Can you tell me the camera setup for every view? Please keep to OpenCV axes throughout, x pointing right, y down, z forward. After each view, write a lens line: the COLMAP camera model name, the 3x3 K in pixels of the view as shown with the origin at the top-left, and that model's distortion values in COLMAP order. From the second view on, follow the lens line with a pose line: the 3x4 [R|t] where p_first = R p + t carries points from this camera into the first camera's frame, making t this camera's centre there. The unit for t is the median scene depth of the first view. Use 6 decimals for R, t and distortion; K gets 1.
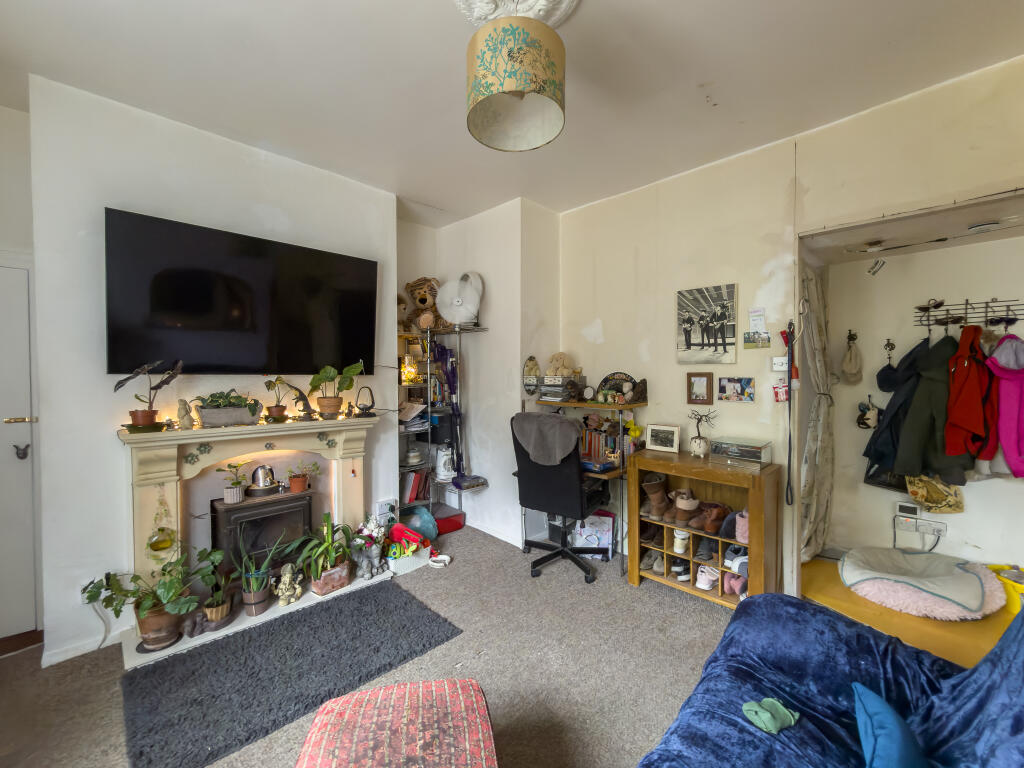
lens RADIAL K [[434.9, 0, 512.0], [0, 434.9, 384.0], [0, 0, 1]] dist [-0.000973, 0.000009]
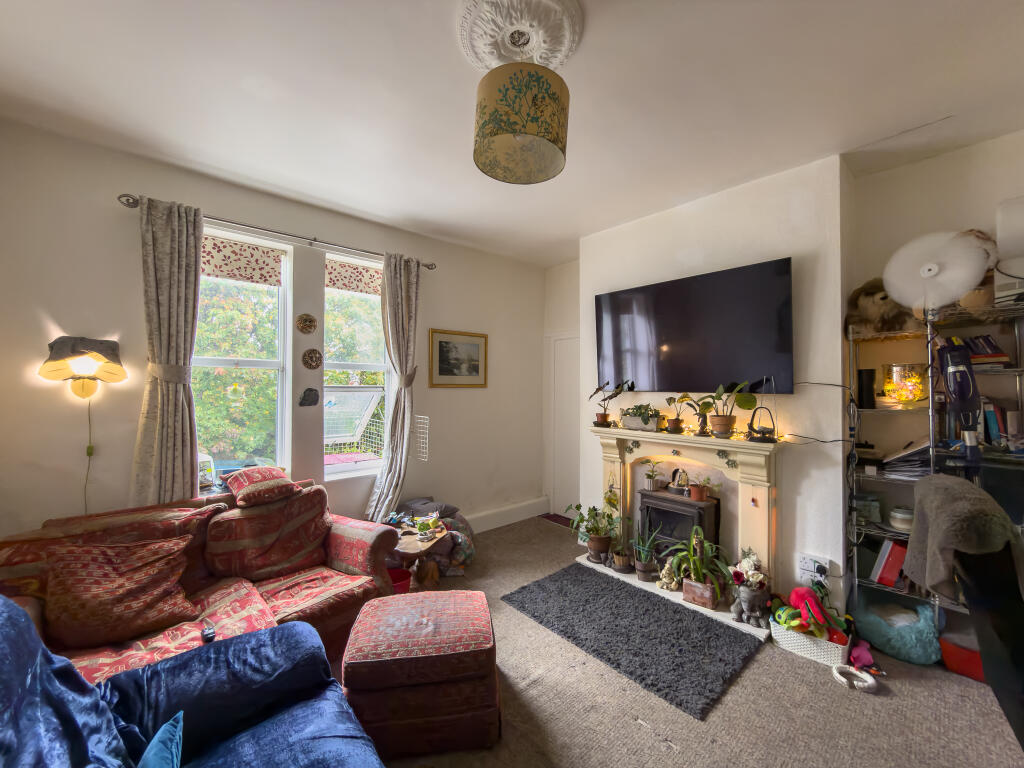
lens RADIAL K [[411.0, 0, 511.4], [0, 411.0, 384.1], [0, 0, 1]] dist [-0.001439, -0.000157]
pose [[-0.053134, -0.009184, -0.998545, 0.562386], [-0.025128, 0.999653, -0.007857, -0.022405], [0.998271, 0.024674, -0.053346, 0.584350]]
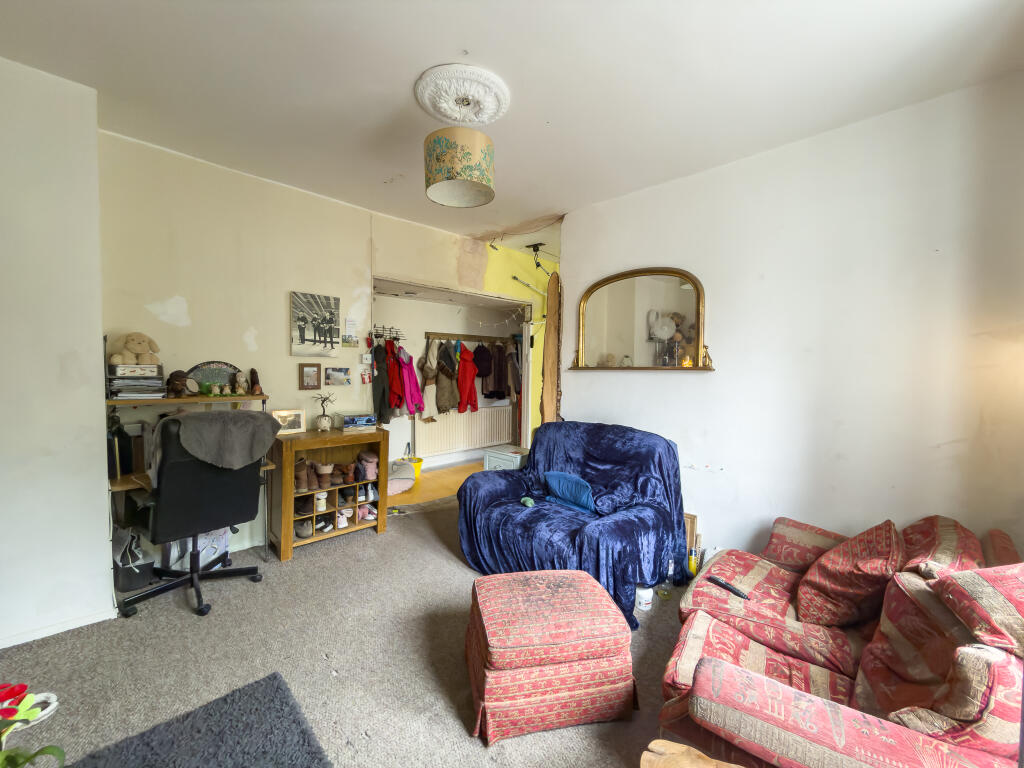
lens RADIAL K [[411.0, 0, 511.4], [0, 411.0, 384.1], [0, 0, 1]] dist [-0.001439, -0.000157]
pose [[-0.010465, -0.044175, 0.998969, -0.759540], [0.002189, 0.999020, 0.044200, -0.019097], [-0.999943, 0.002650, -0.010358, 0.472709]]
